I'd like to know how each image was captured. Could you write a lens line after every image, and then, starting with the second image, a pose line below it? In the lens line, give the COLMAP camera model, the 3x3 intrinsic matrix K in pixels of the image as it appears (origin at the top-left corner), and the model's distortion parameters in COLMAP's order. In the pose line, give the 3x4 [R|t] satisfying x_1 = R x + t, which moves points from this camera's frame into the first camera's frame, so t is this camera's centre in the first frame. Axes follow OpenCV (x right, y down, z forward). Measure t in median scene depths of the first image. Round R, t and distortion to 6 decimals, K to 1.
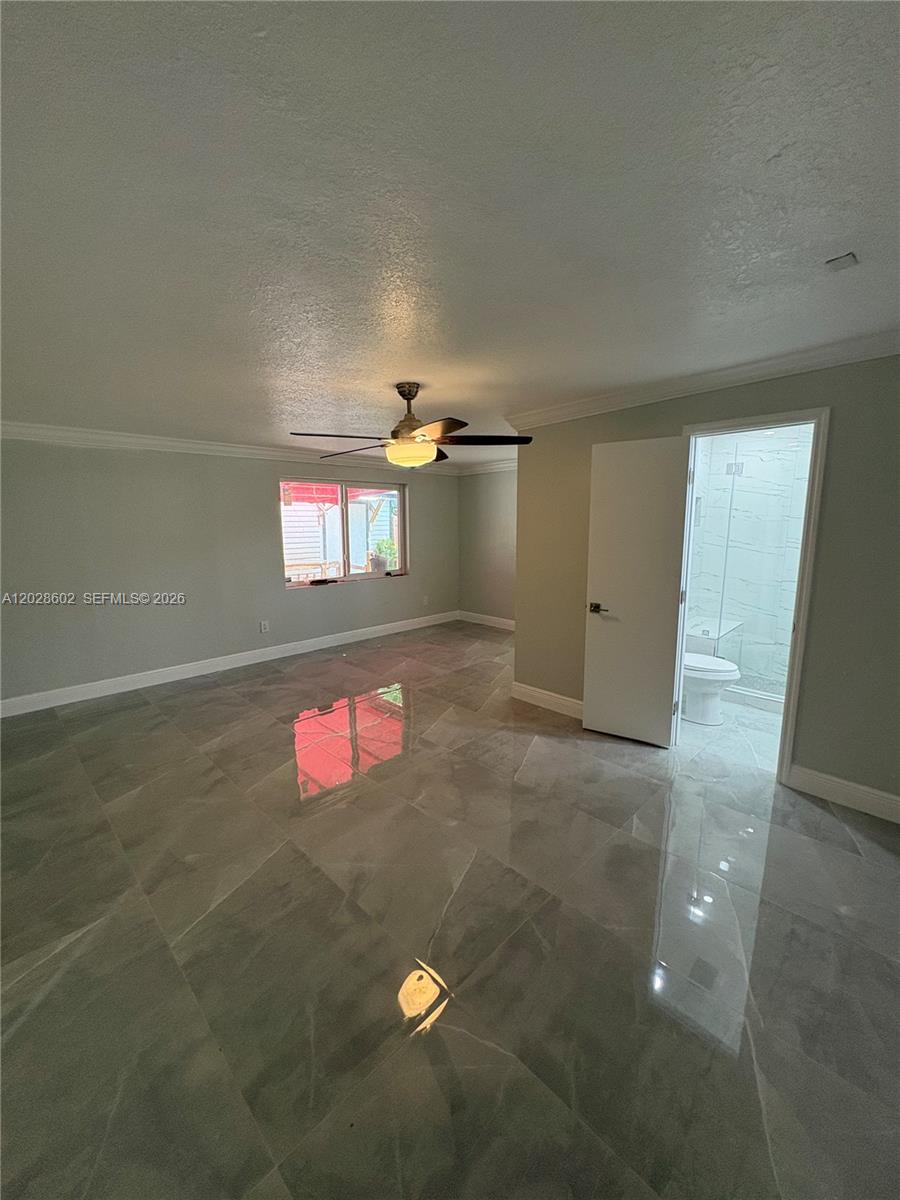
lens RADIAL K [[482.2, 0, 452.5], [0, 482.2, 600.4], [0, 0, 1]] dist [0.000957, -0.000151]
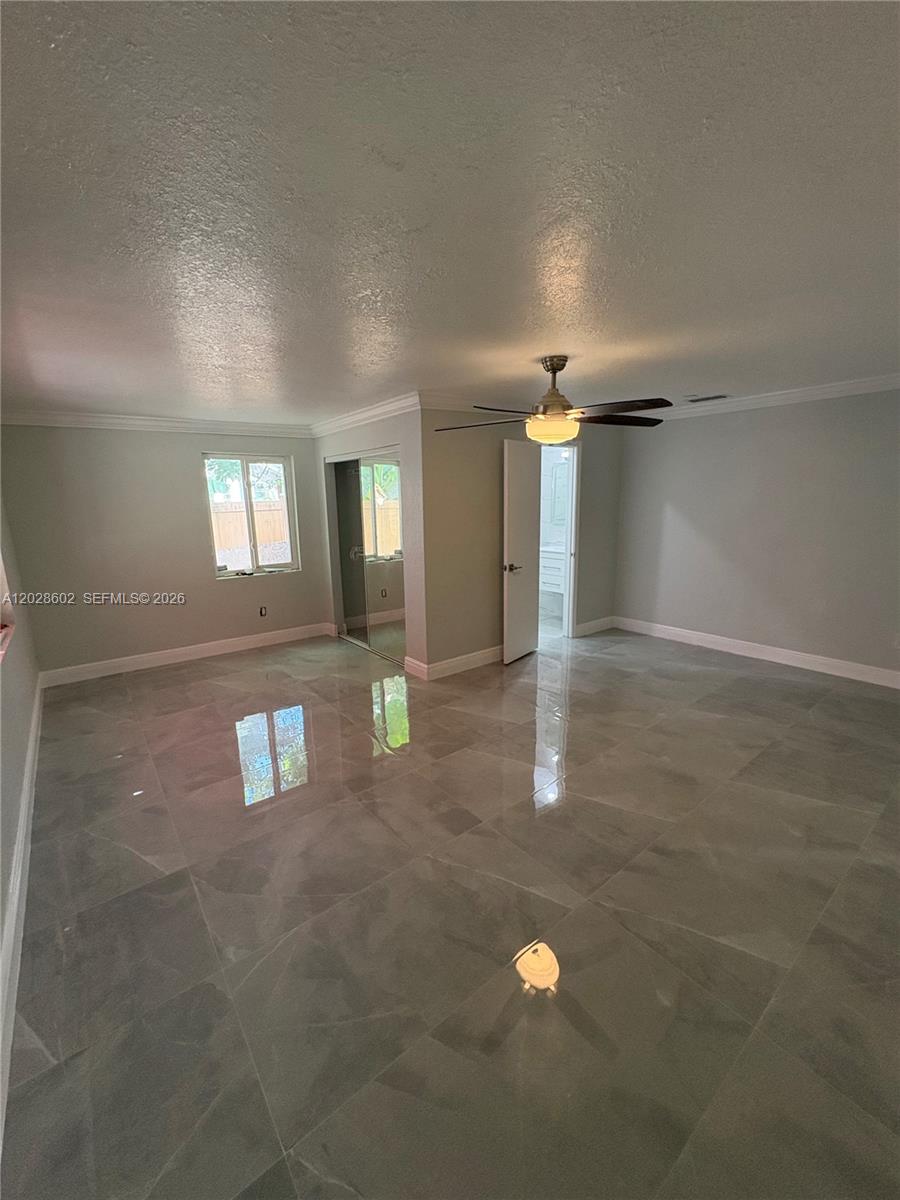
lens RADIAL K [[482.2, 0, 447.0], [0, 482.2, 601.1], [0, 0, 1]] dist [0.000957, -0.000151]
pose [[0.114761, -0.205018, 0.972007, -1.000377], [0.179127, 0.966703, 0.182751, -0.165580], [-0.977110, 0.153141, 0.147664, 0.990279]]
